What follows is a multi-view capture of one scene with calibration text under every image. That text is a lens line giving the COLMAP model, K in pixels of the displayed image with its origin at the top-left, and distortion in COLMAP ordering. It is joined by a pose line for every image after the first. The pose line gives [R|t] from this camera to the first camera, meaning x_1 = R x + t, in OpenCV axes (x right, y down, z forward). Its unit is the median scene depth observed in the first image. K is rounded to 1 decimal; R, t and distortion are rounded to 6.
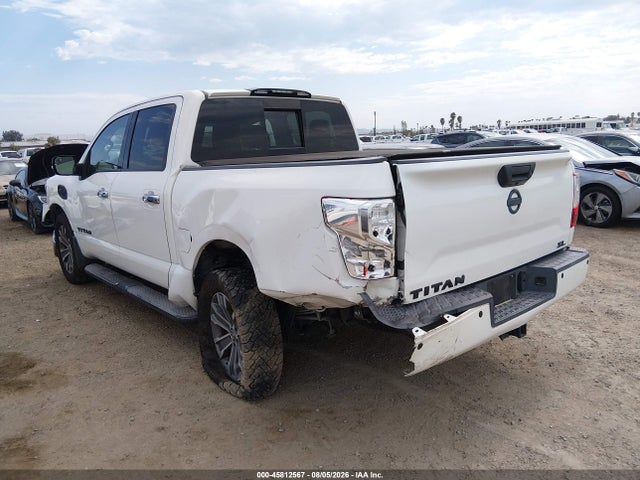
lens RADIAL K [[480.9, 0, 316.7], [0, 480.9, 244.1], [0, 0, 1]] dist [0.053645, -0.096418]
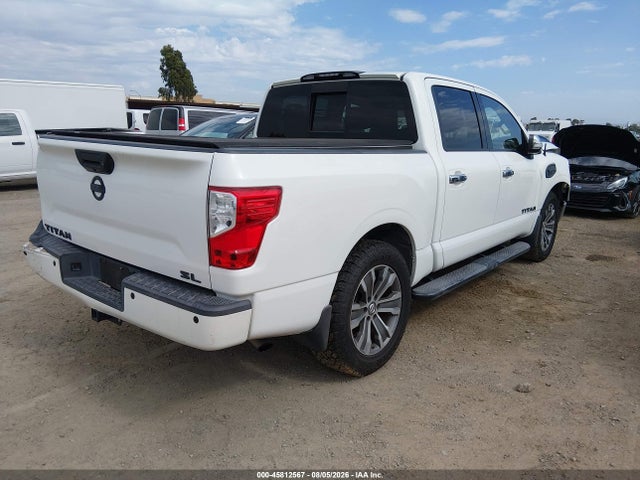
lens RADIAL K [[480.9, 0, 317.8], [0, 480.9, 239.5], [0, 0, 1]] dist [0.053645, -0.096418]
pose [[0.157430, 0.261035, -0.952406, 1.178886], [-0.223274, 0.948867, 0.223158, -0.251890], [0.961959, 0.177515, 0.207662, 0.997499]]
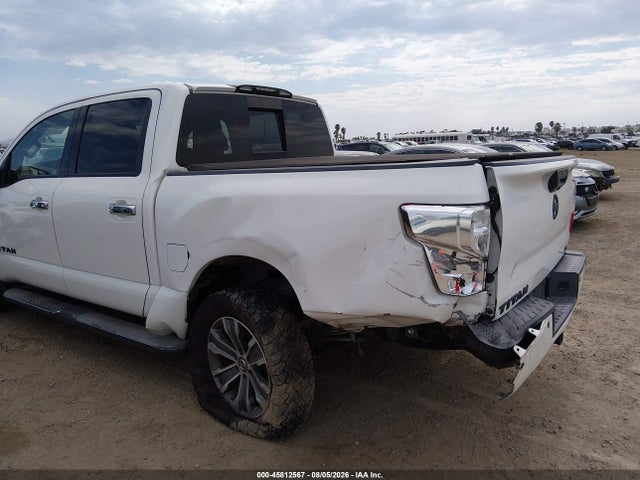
lens RADIAL K [[480.9, 0, 320.0], [0, 480.9, 242.7], [0, 0, 1]] dist [0.053645, -0.096418]
pose [[0.974080, -0.029148, 0.224316, -0.221149], [0.033623, 0.999304, -0.016156, -0.011842], [-0.223689, 0.023279, 0.974382, 0.117562]]
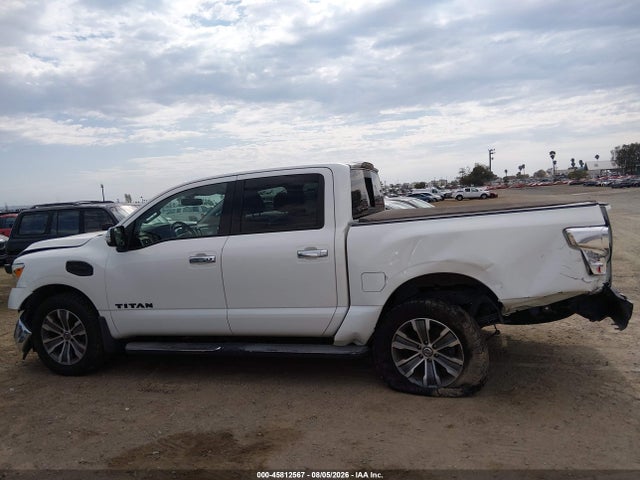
lens RADIAL K [[480.9, 0, 318.0], [0, 480.9, 238.3], [0, 0, 1]] dist [0.053645, -0.096418]
pose [[0.852046, -0.057262, 0.520326, -1.022293], [0.138611, 0.983198, -0.118777, 0.007709], [-0.504782, 0.173326, 0.845667, 0.034509]]
